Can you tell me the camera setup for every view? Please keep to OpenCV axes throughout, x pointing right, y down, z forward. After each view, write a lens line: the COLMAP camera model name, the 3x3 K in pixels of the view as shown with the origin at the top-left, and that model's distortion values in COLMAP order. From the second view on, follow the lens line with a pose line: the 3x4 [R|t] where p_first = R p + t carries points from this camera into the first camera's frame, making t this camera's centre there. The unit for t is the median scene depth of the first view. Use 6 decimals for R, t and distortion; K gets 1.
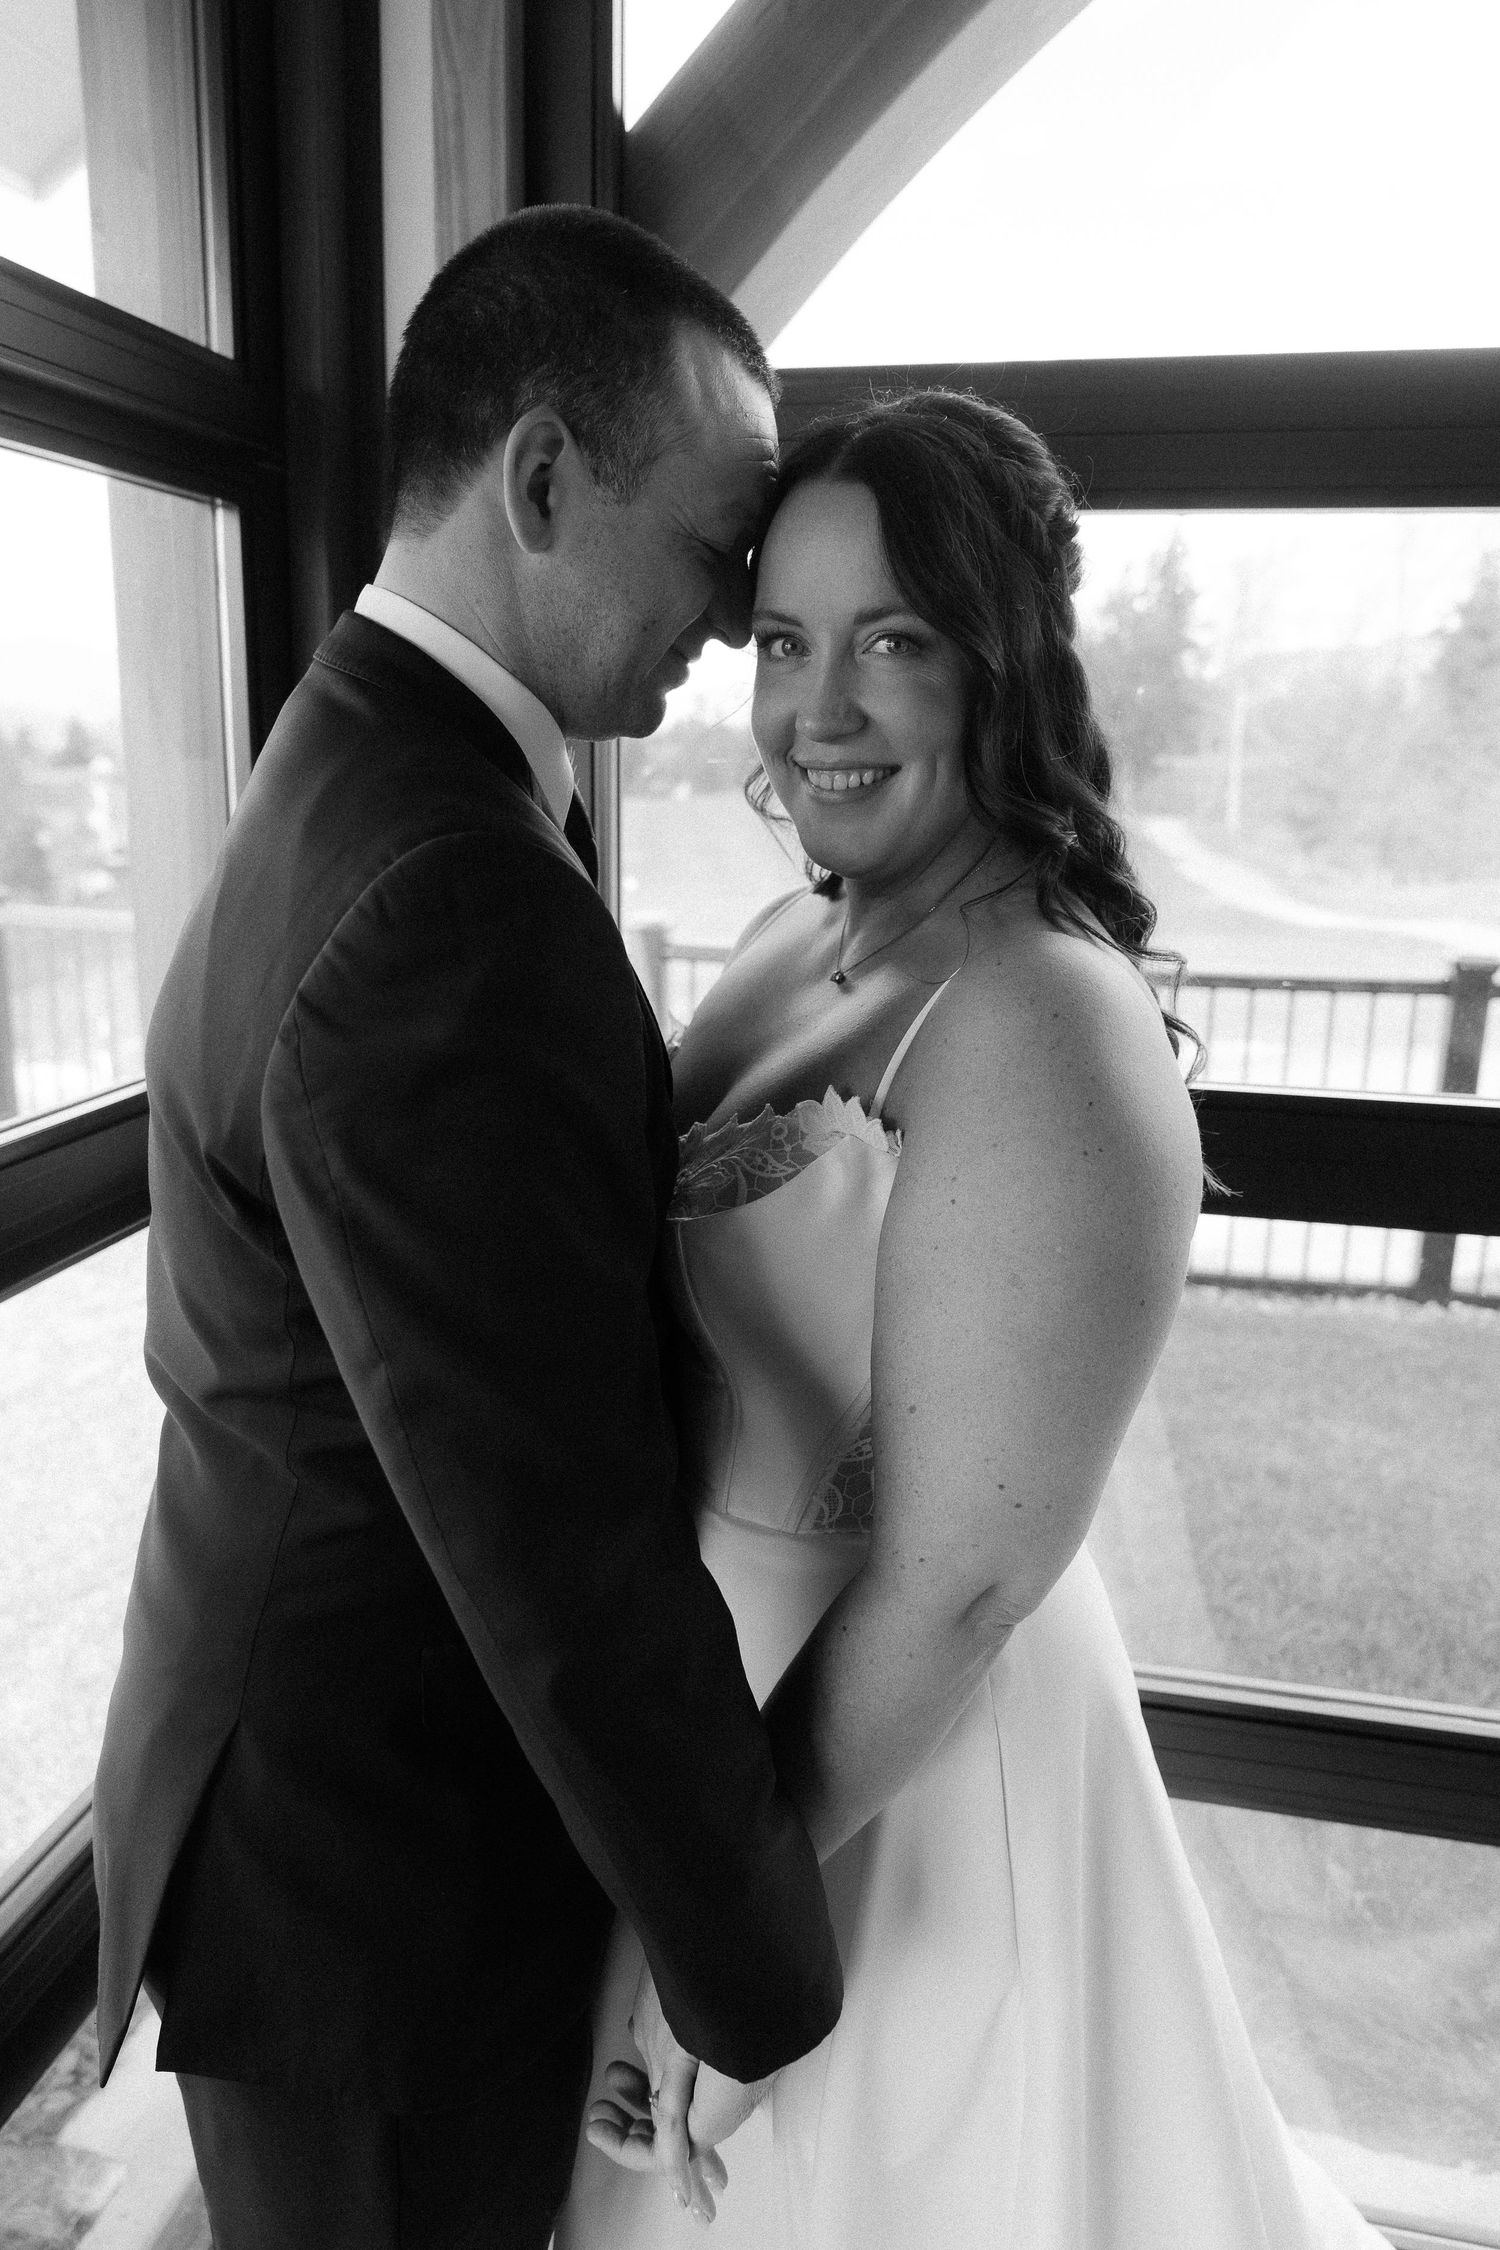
lens RADIAL K [[1527.0, 0, 750.0], [0, 1527.0, 1125.0], [0, 0, 1]] dist [0.003397, -0.000143]
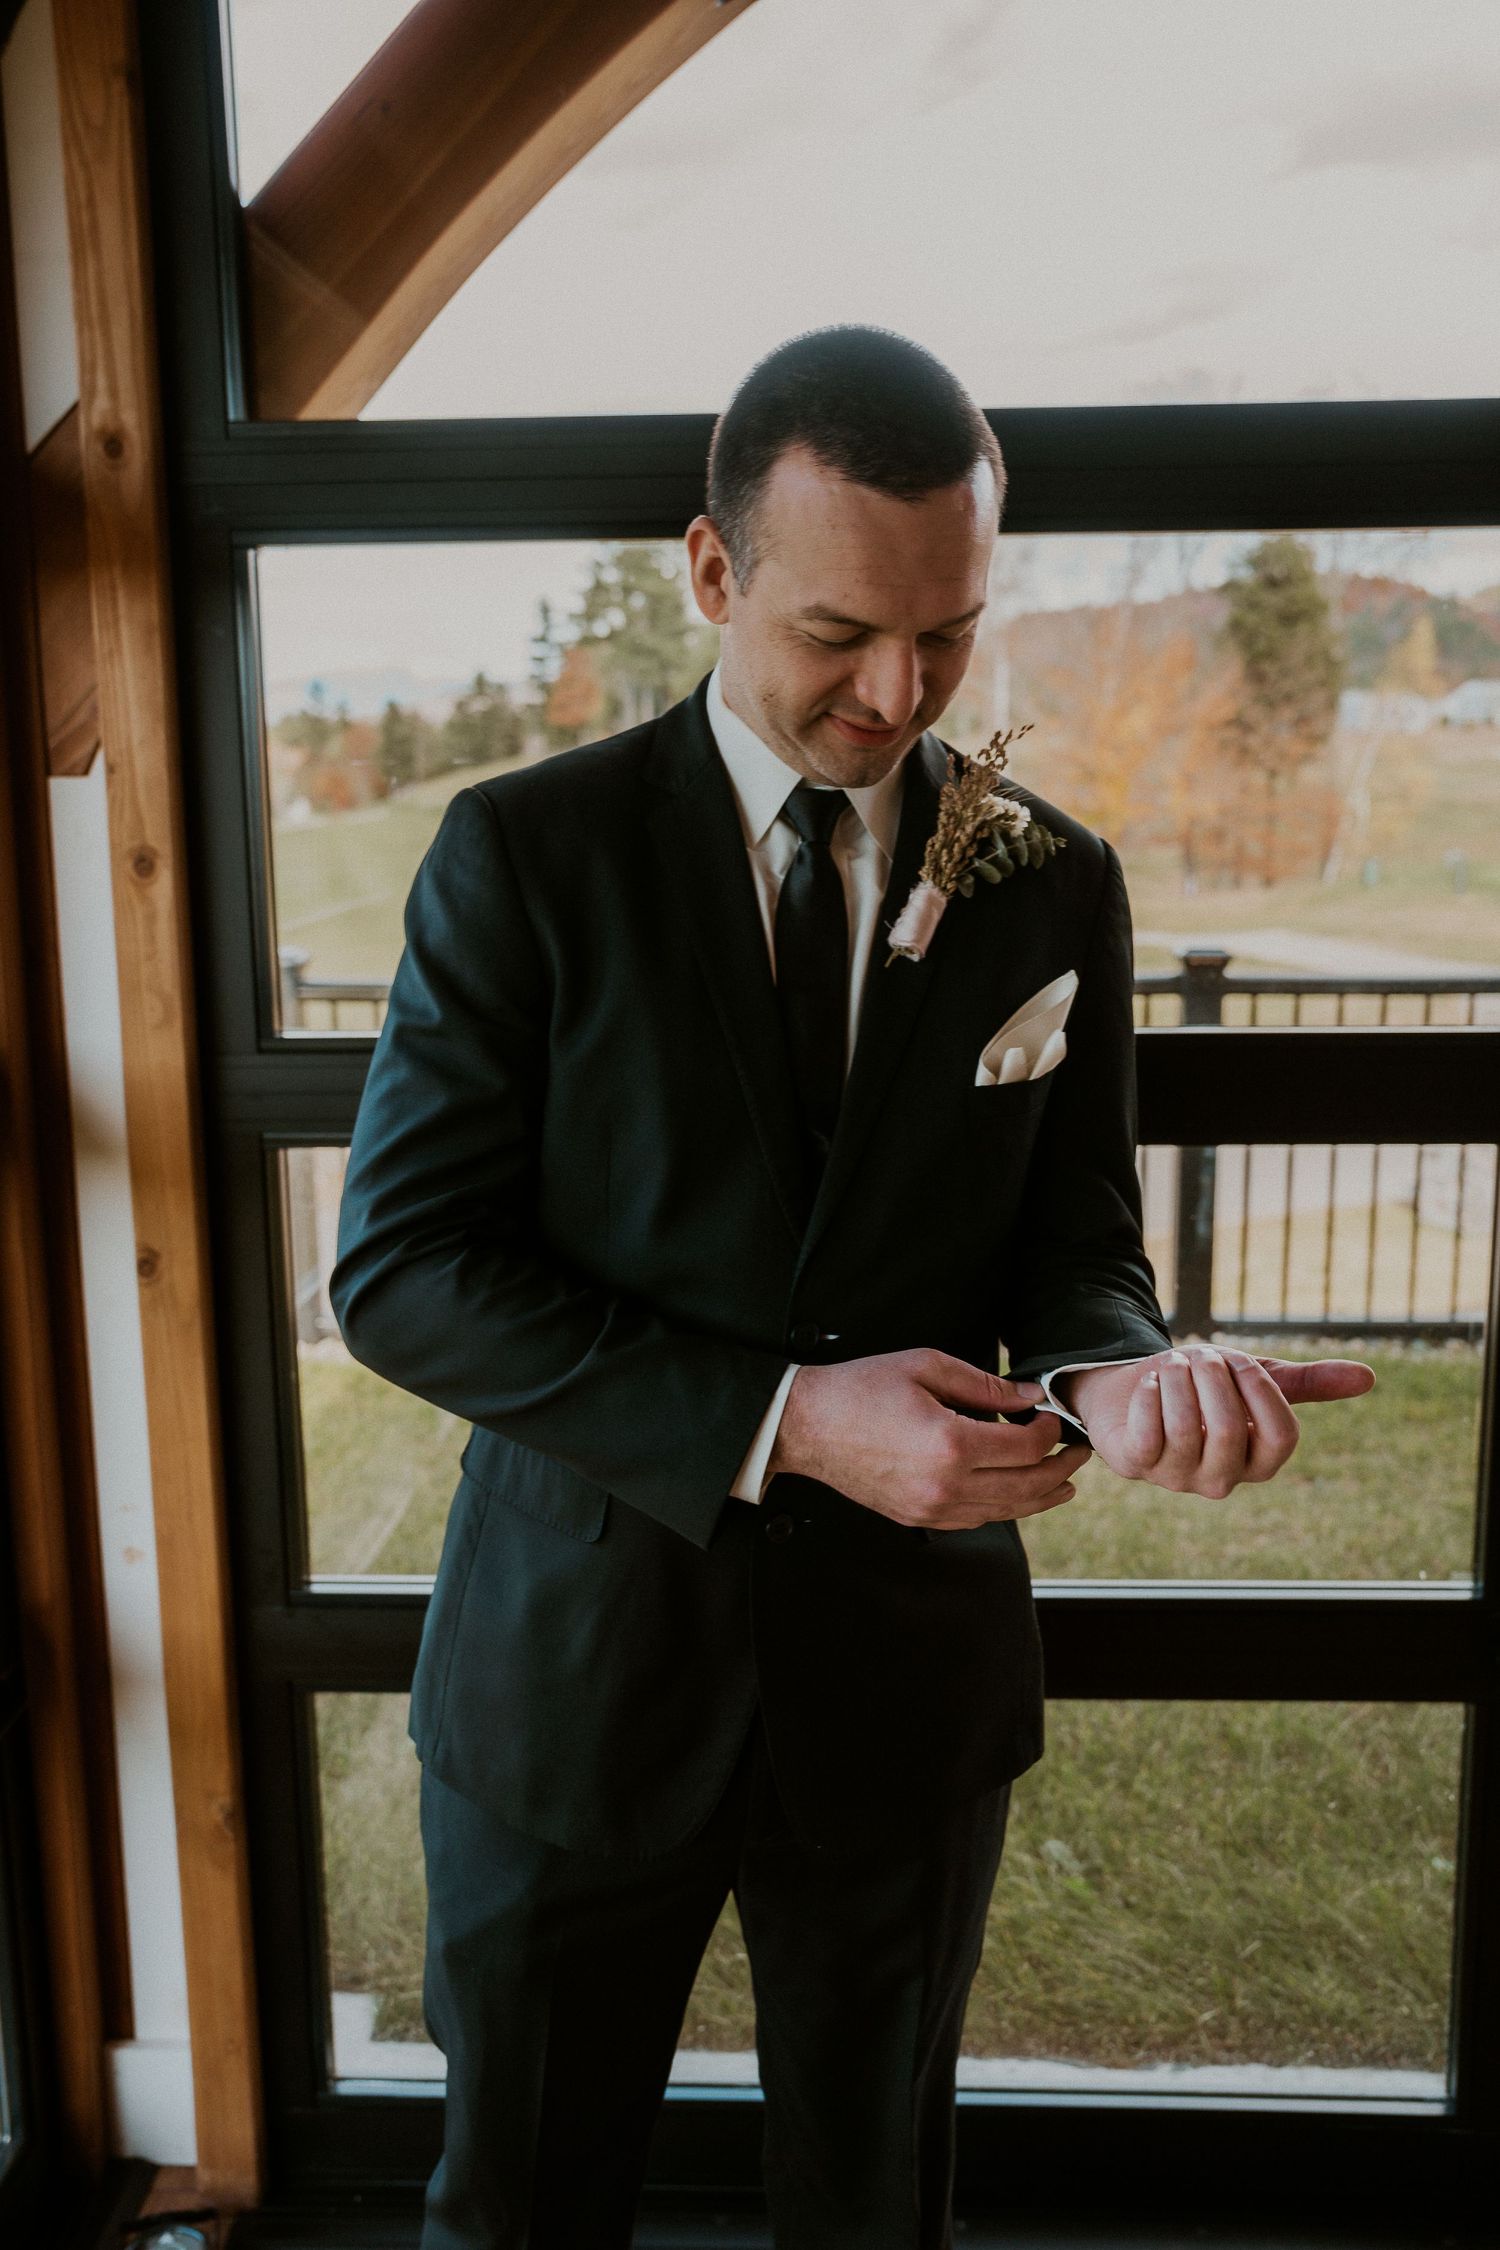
lens RADIAL K [[2011.4, 0, 750.0], [0, 2011.4, 1125.0], [0, 0, 1]] dist [0.017280, 0.004945]
pose [[0.984077, -0.060847, 0.167004, -0.001378], [0.069892, 0.996359, -0.048821, 0.043380], [-0.163426, 0.059716, 0.984747, -0.179176]]
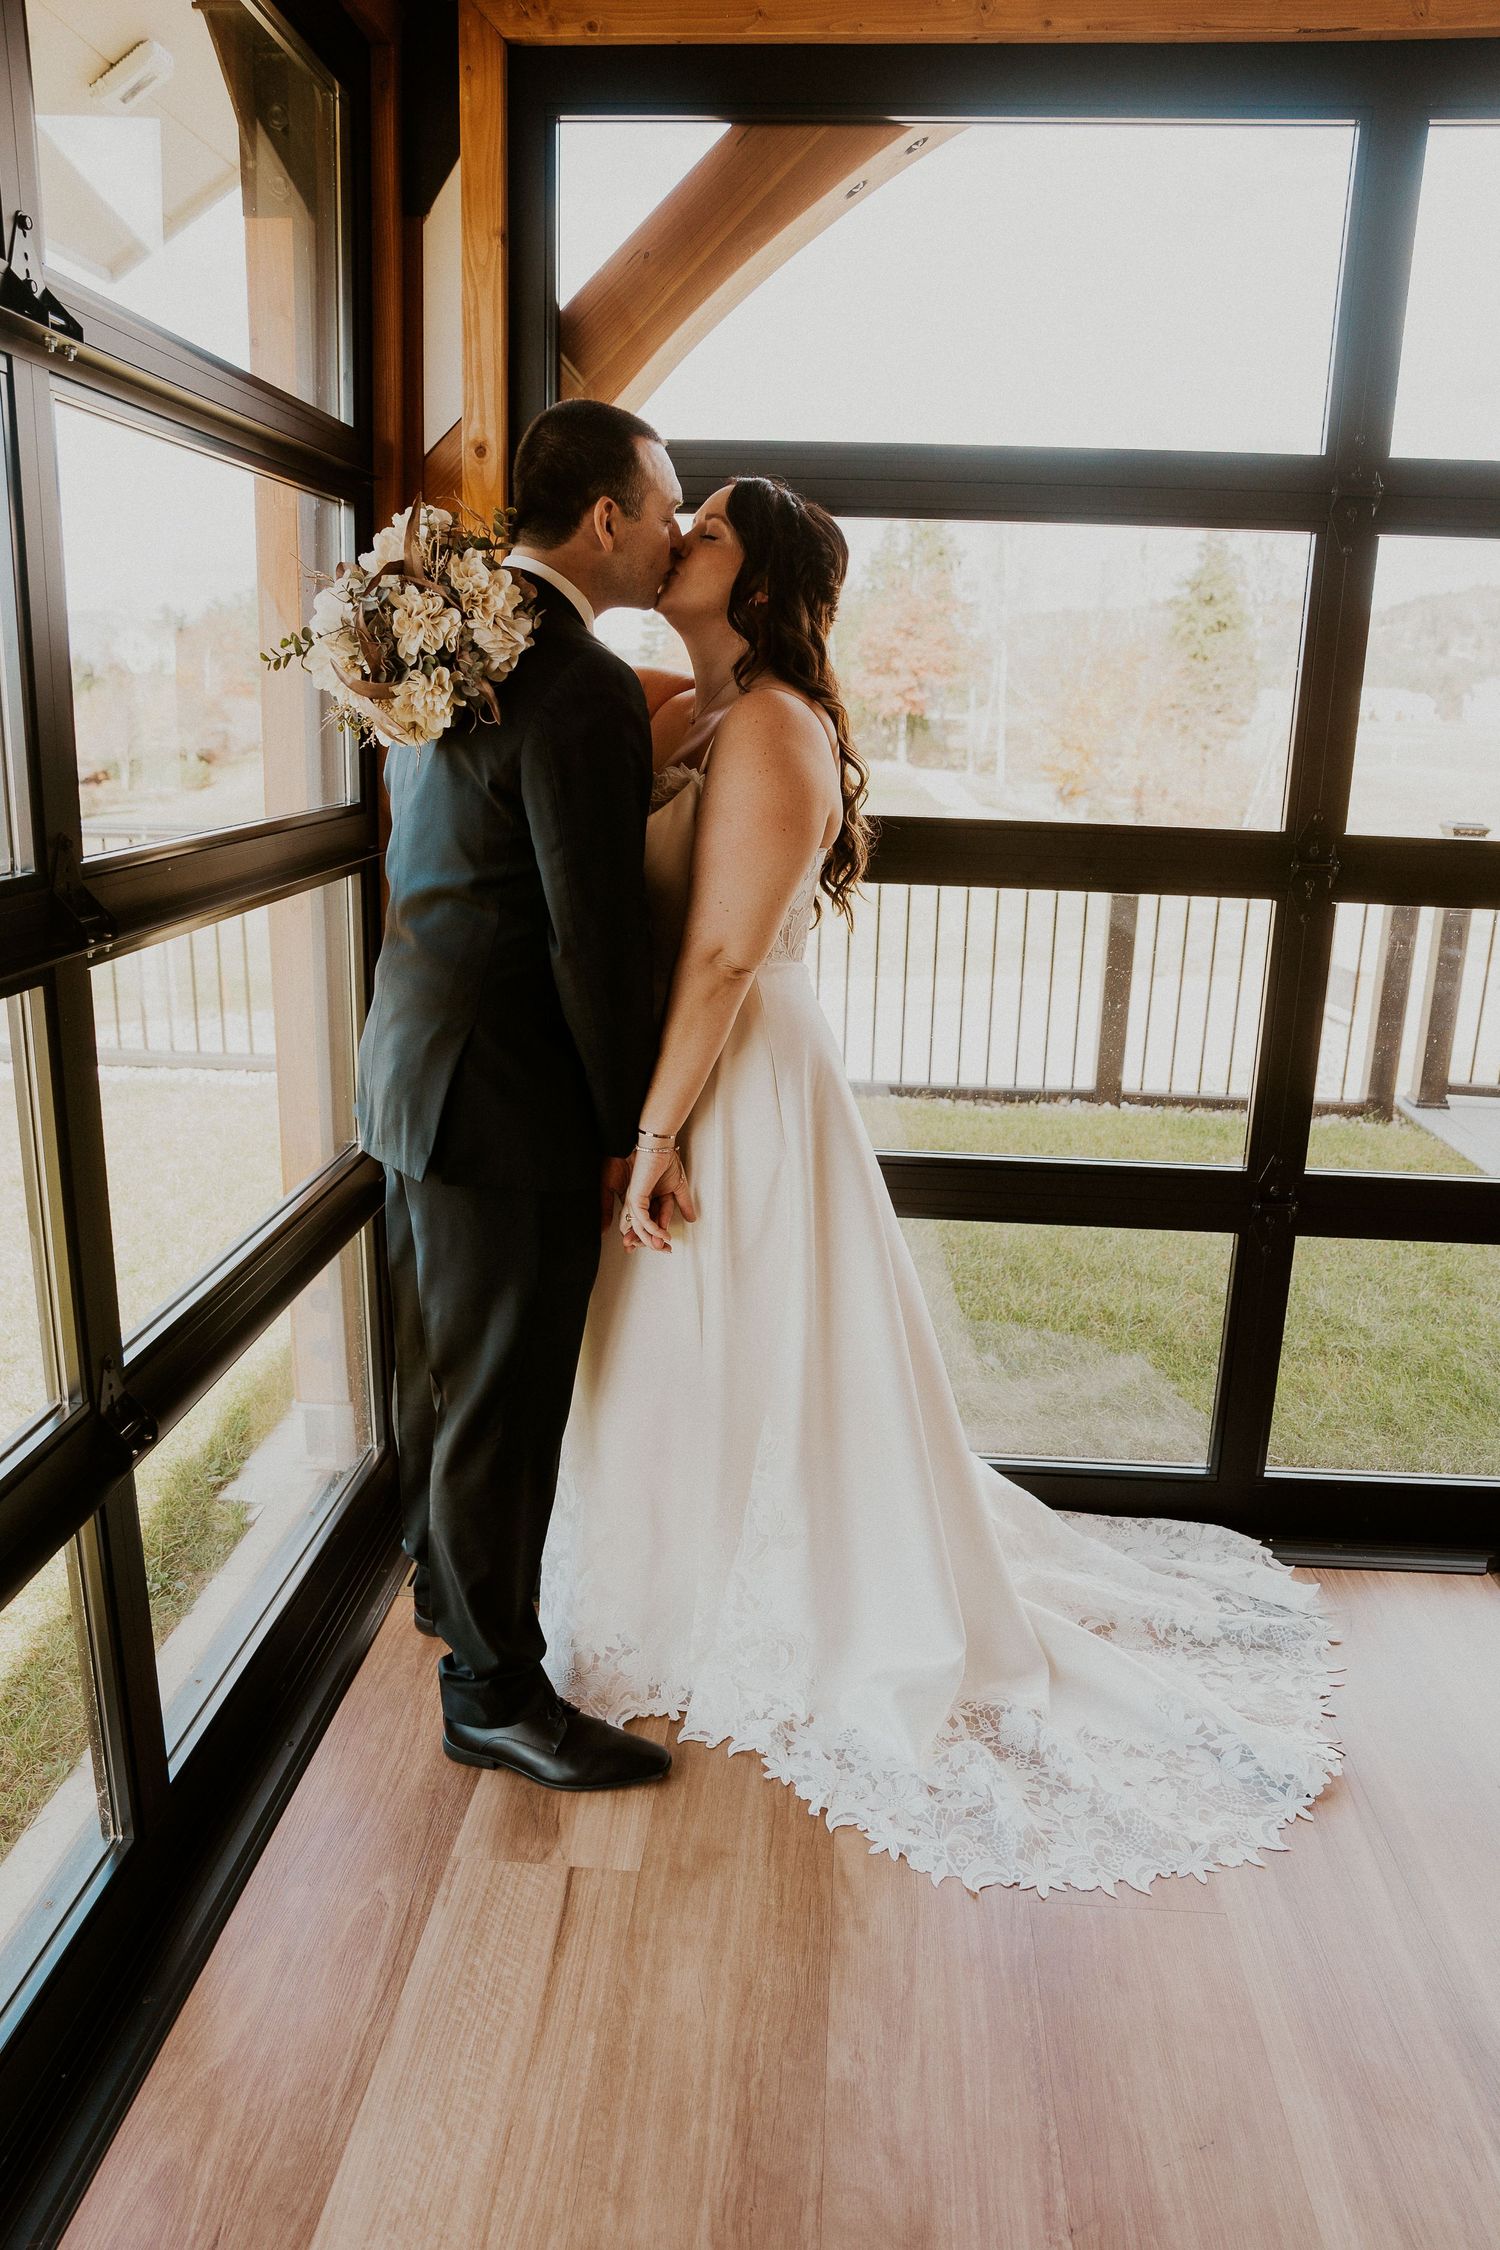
lens RADIAL K [[1527.0, 0, 750.0], [0, 1527.0, 1125.0], [0, 0, 1]] dist [-0.102538, 0.068778]
pose [[0.990094, -0.031195, 0.136899, -0.049273], [0.027013, 0.999113, 0.032300, 0.114774], [-0.137785, -0.028282, 0.990058, -0.335748]]
